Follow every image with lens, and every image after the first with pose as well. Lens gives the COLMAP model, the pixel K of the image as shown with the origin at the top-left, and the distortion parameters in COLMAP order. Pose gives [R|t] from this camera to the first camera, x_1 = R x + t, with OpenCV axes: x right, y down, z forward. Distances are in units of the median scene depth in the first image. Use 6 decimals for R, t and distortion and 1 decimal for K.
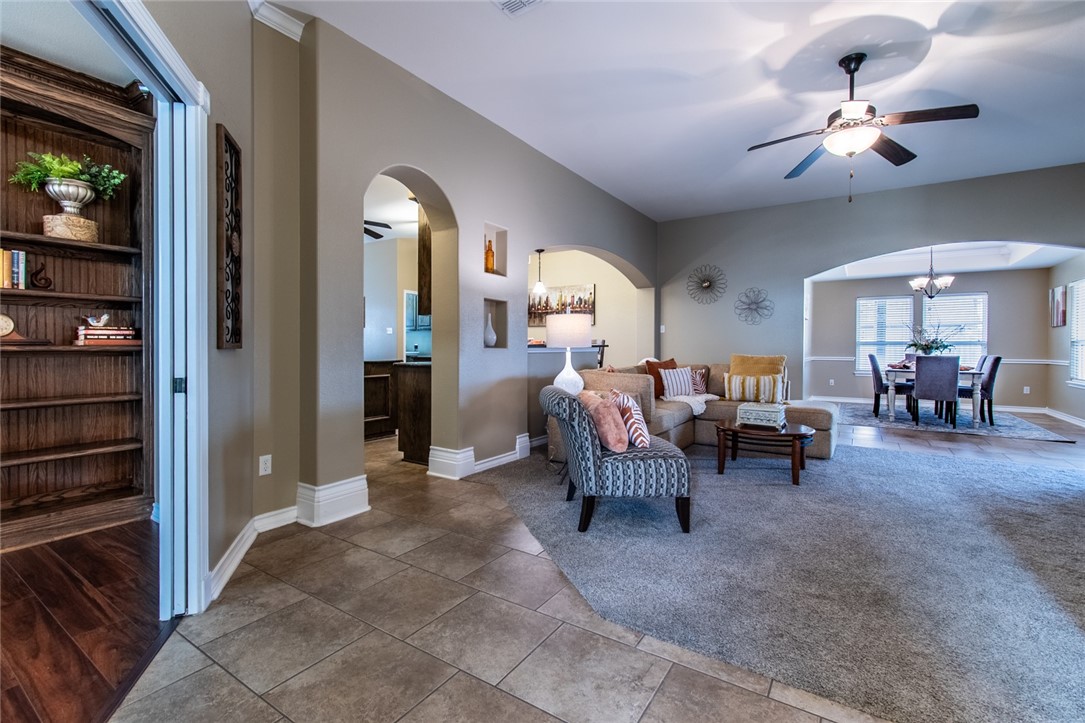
lens RADIAL K [[486.4, 0, 540.3], [0, 486.4, 348.8], [0, 0, 1]] dist [0.004194, -0.000087]
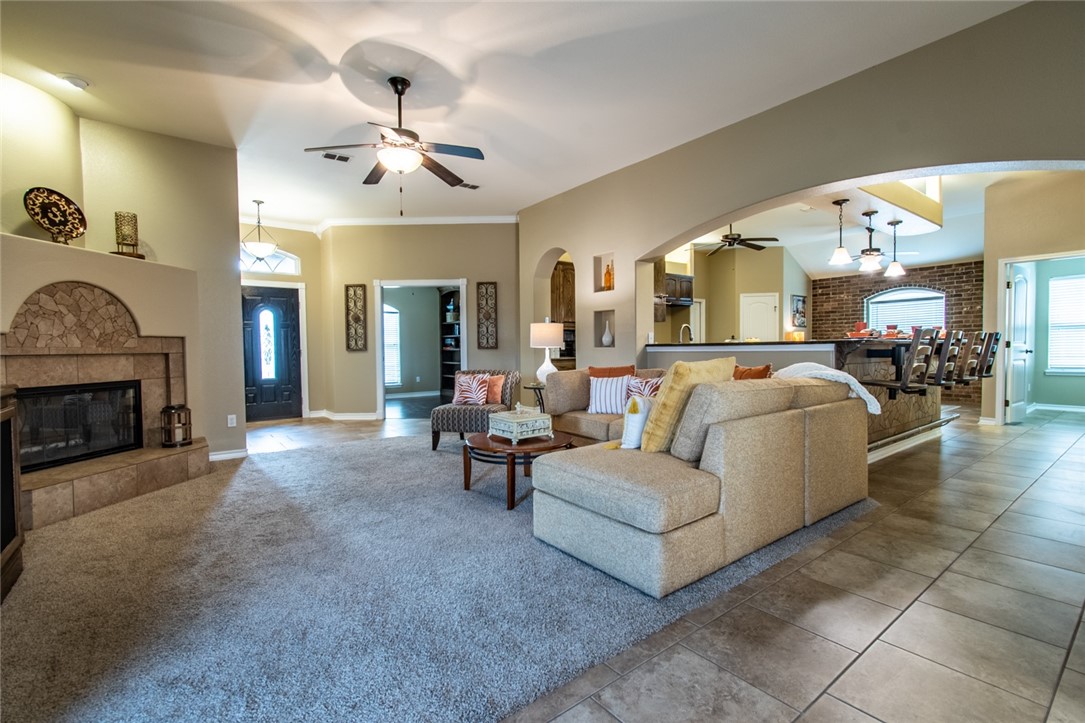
lens RADIAL K [[487.4, 0, 540.1], [0, 487.4, 362.9], [0, 0, 1]] dist [0.002628, -0.000085]
pose [[-0.325858, 0.029031, -0.944973, 1.125302], [0.006223, 0.999573, 0.028562, 0.001562], [0.945398, 0.003426, -0.325899, 1.175991]]
